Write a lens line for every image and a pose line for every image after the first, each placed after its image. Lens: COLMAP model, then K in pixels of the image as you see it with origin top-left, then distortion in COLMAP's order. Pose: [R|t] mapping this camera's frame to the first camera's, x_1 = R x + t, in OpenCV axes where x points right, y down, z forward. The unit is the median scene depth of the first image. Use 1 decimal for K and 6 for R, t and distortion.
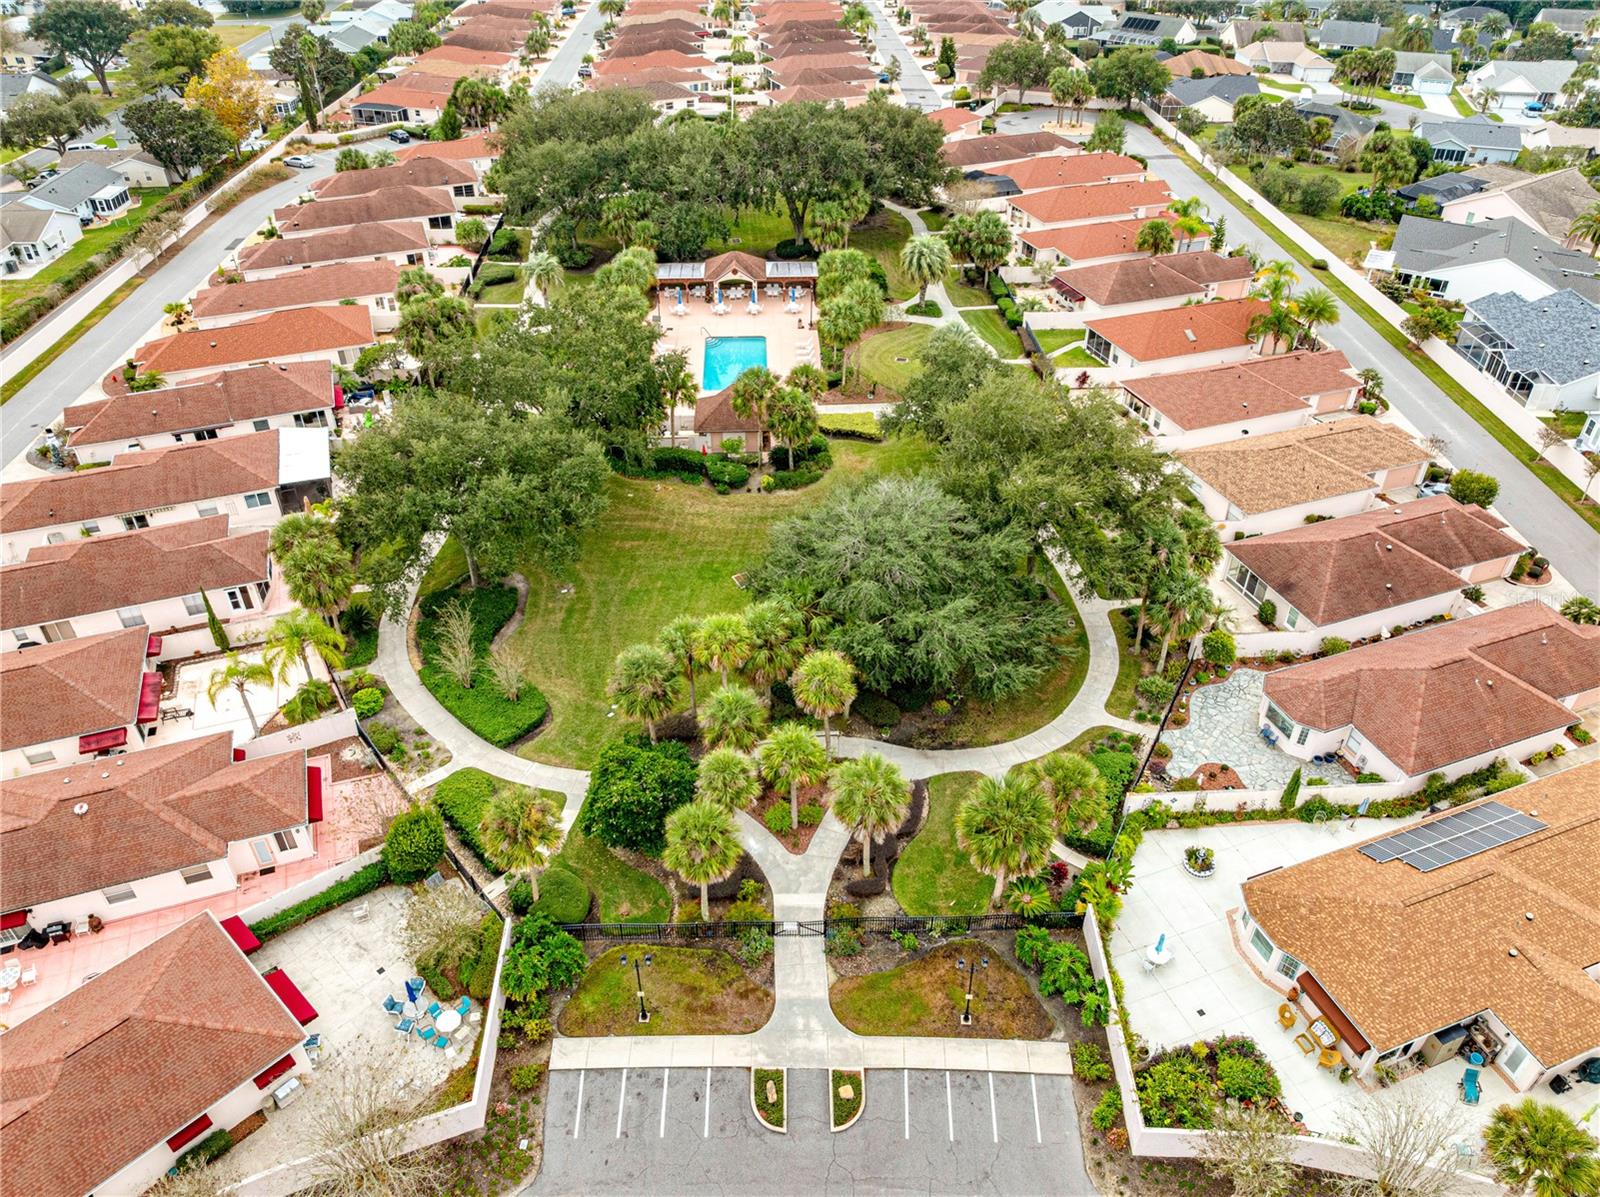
lens RADIAL K [[1116.0, 0, 800.0], [0, 1116.0, 598.5], [0, 0, 1]] dist [-0.029902, -0.003315]
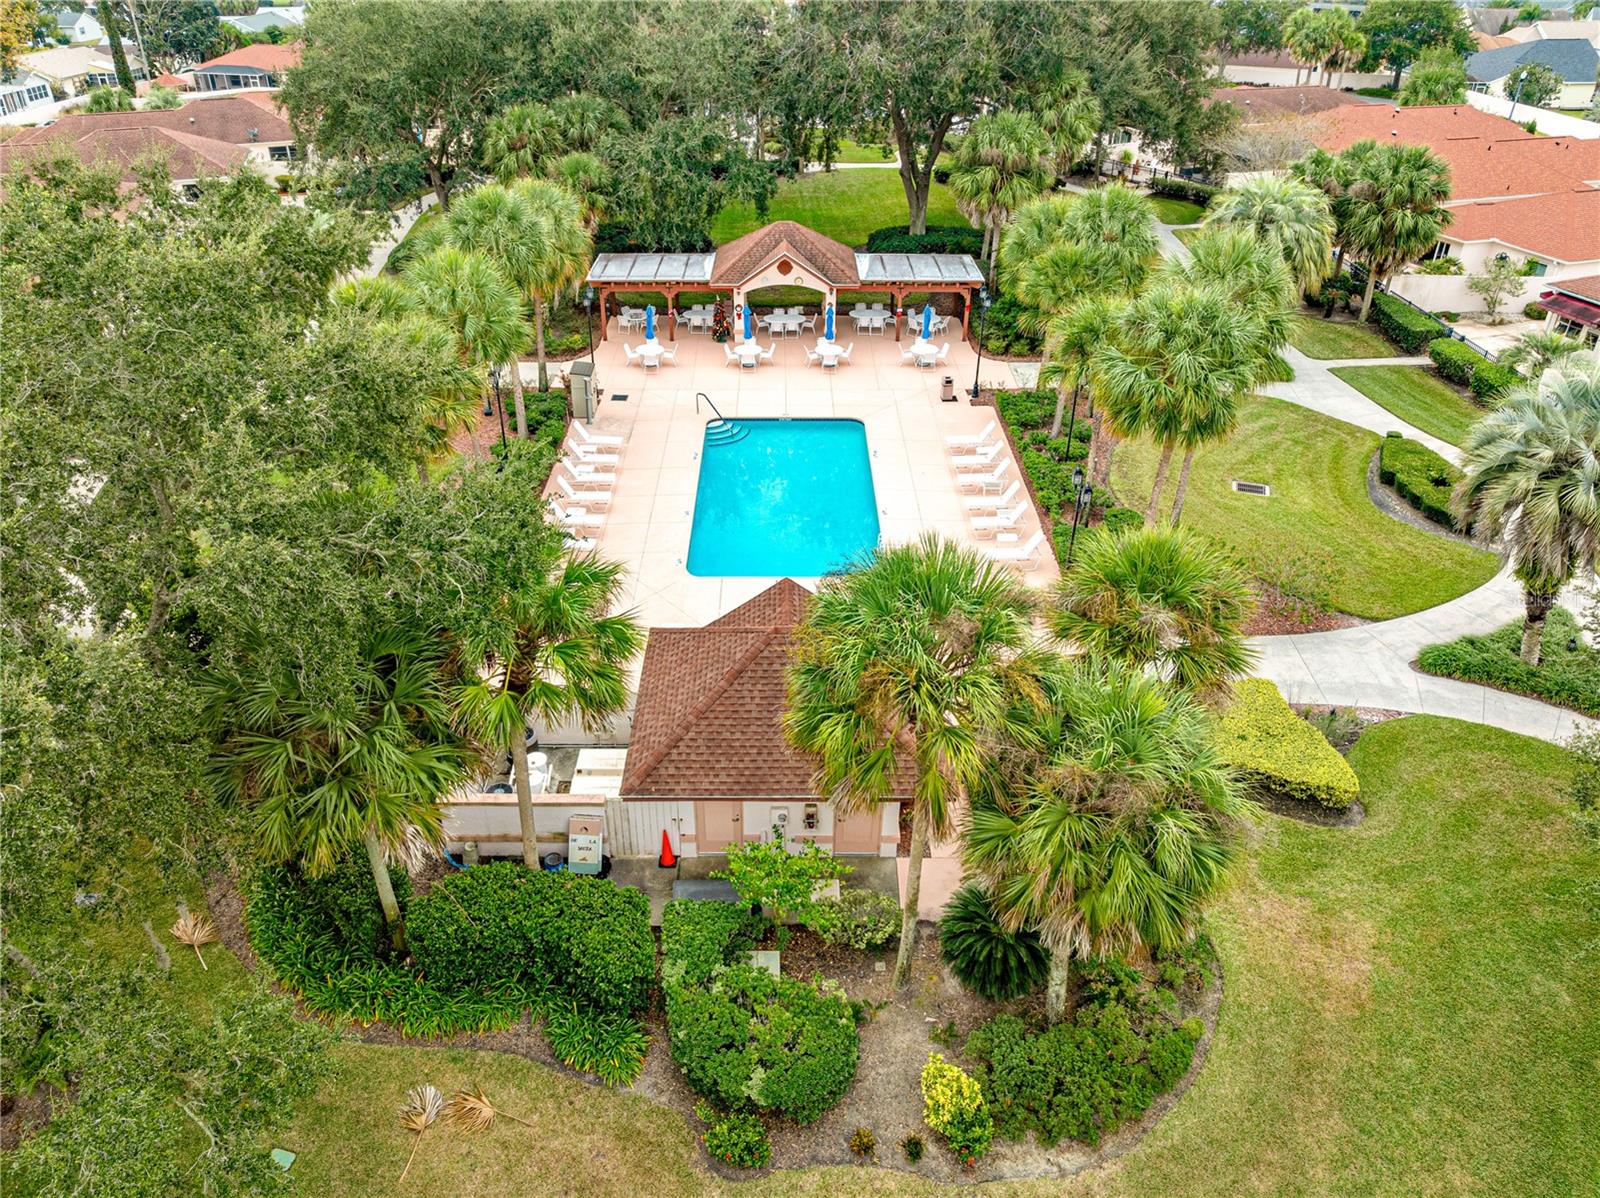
lens RADIAL K [[1116.0, 0, 800.0], [0, 1116.0, 599.0], [0, 0, 1]] dist [-0.029902, -0.003315]
pose [[0.999569, 0.020280, -0.021230, -0.040839], [-0.021981, 0.996286, -0.083253, -0.133087], [0.019463, 0.083684, 0.996302, 0.586783]]
